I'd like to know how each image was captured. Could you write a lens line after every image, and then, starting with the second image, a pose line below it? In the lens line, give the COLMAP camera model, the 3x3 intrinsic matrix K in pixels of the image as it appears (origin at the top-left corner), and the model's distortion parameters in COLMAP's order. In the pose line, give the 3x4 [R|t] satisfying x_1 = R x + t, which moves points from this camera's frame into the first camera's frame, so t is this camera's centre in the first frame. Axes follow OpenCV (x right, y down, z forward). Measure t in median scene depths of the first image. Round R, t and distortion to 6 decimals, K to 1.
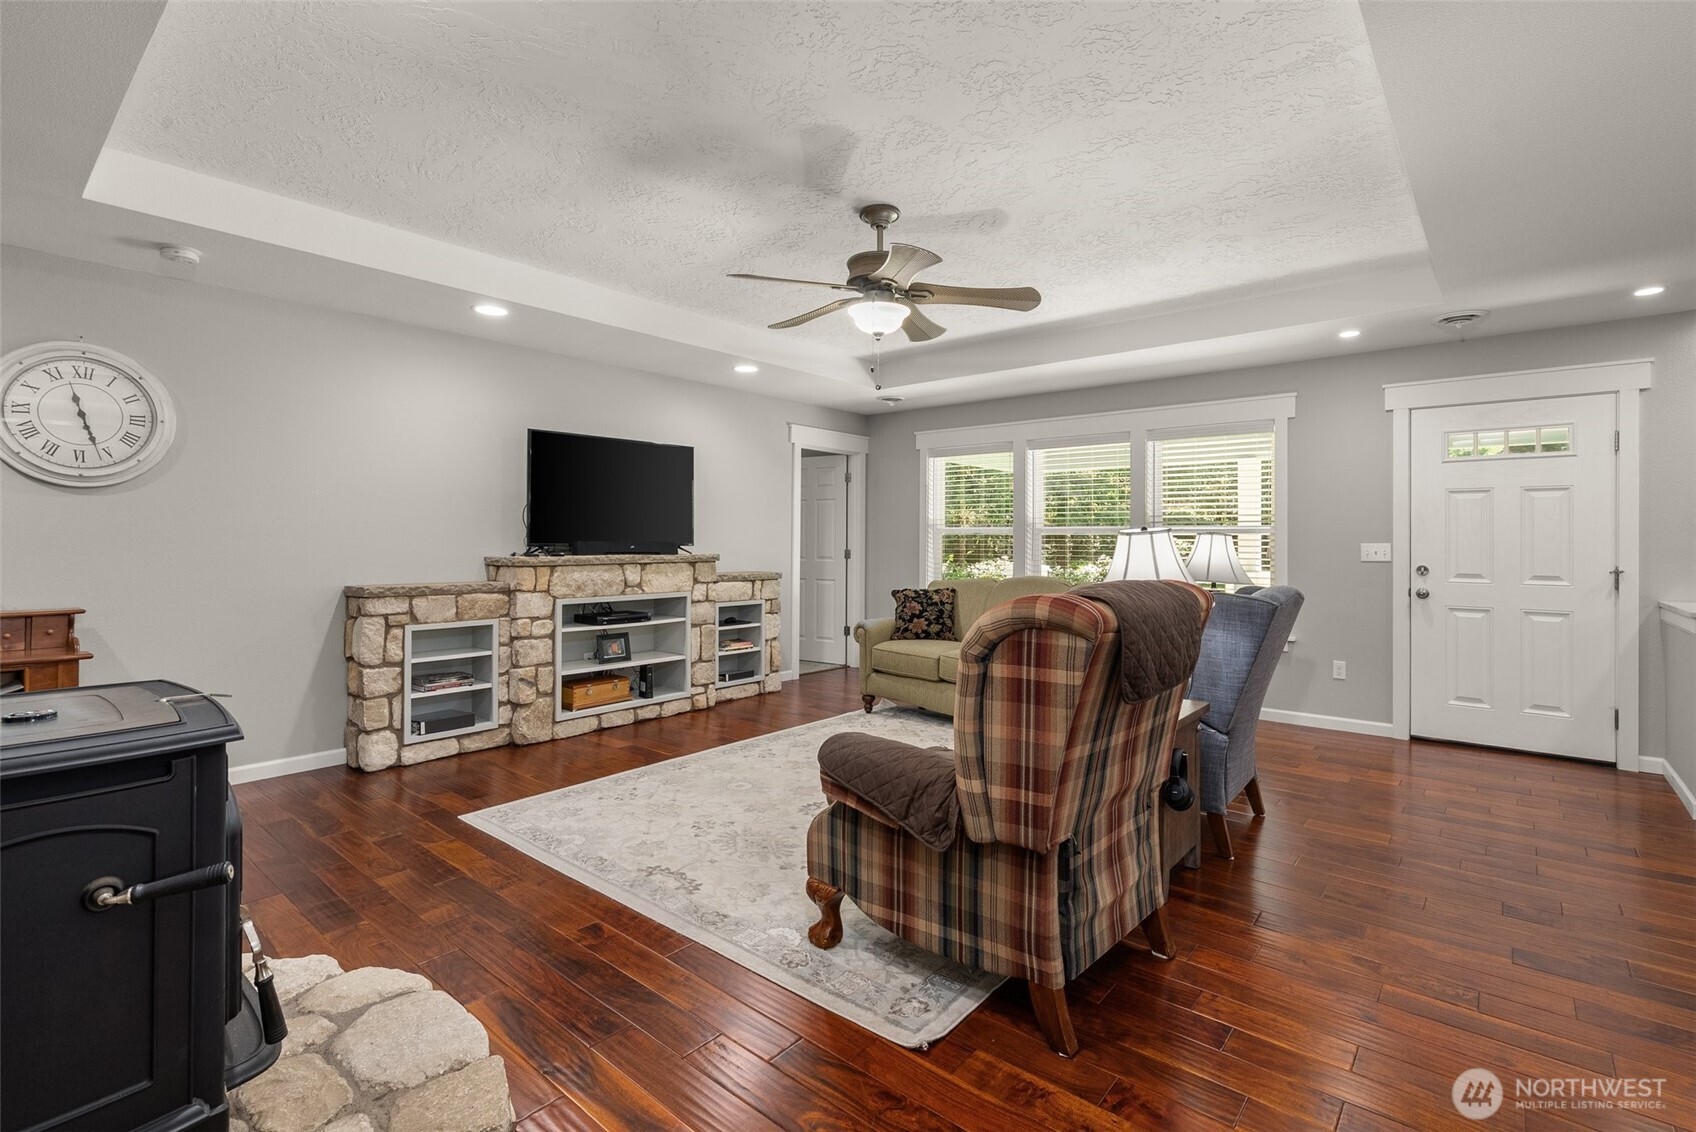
lens RADIAL K [[790.0, 0, 842.3], [0, 790.0, 529.7], [0, 0, 1]] dist [-0.000955, -0.000132]
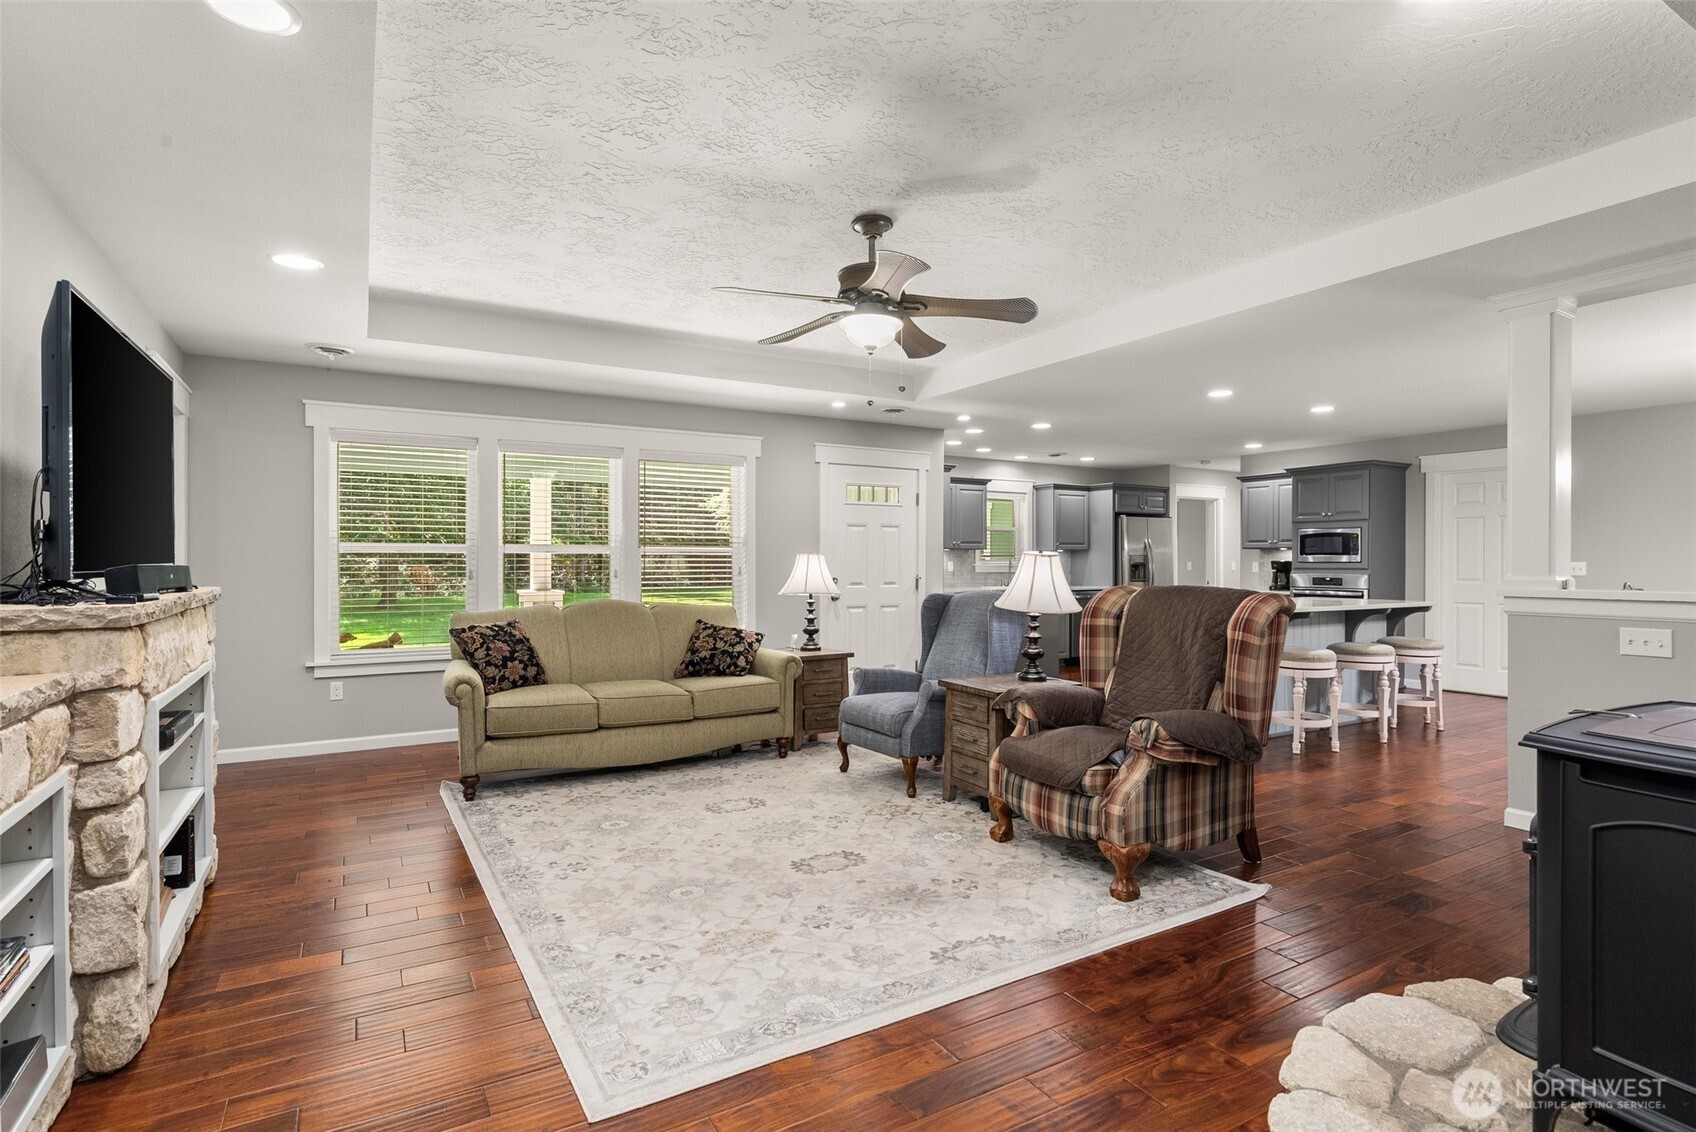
lens RADIAL K [[861.6, 0, 848.0], [0, 861.6, 566.0], [0, 0, 1]] dist [-0.001699, -0.000296]
pose [[0.319179, -0.010511, 0.947636, -0.974646], [-0.008761, 0.999863, 0.014041, 0.008091], [-0.947654, -0.012784, 0.319044, 0.703050]]
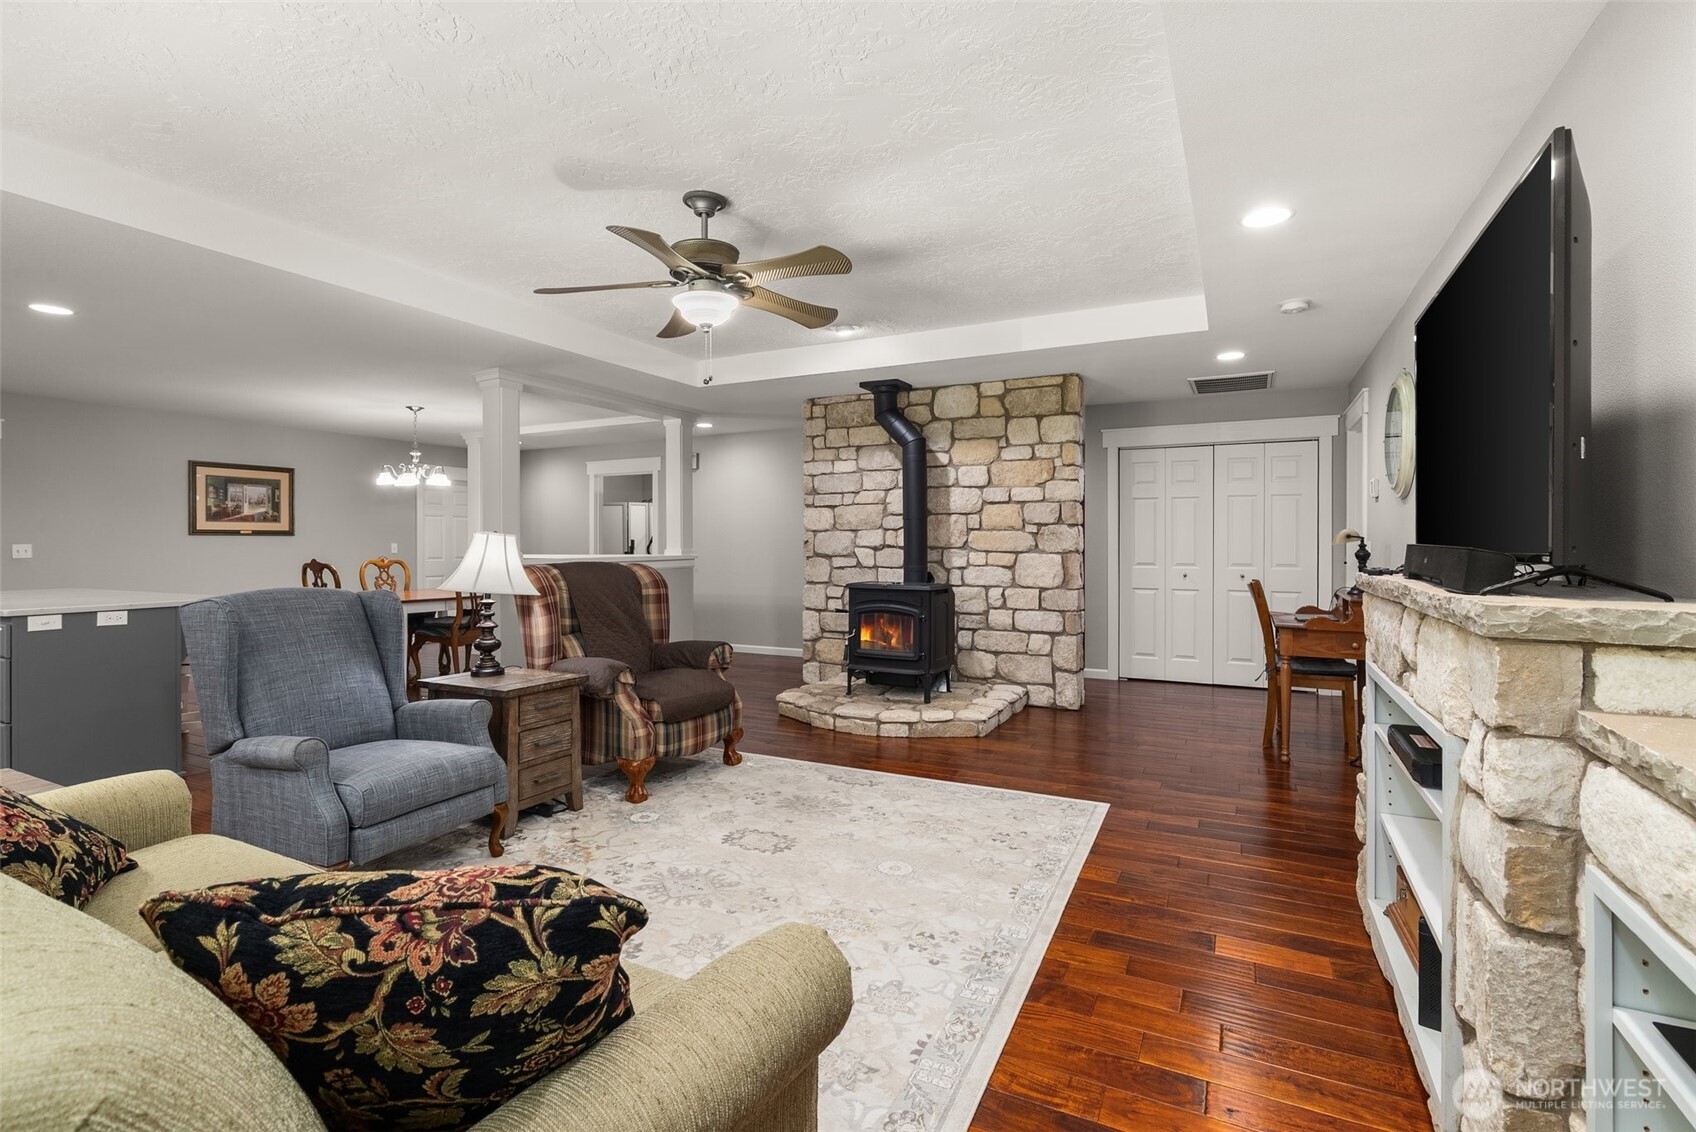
lens RADIAL K [[773.5, 0, 850.3], [0, 773.5, 555.9], [0, 0, 1]] dist [-0.002106, -0.000113]
pose [[-0.969702, 0.005006, -0.244239, 0.103544], [0.002913, 0.999956, 0.008932, 0.024338], [0.244273, 0.007950, -0.969674, 1.973063]]
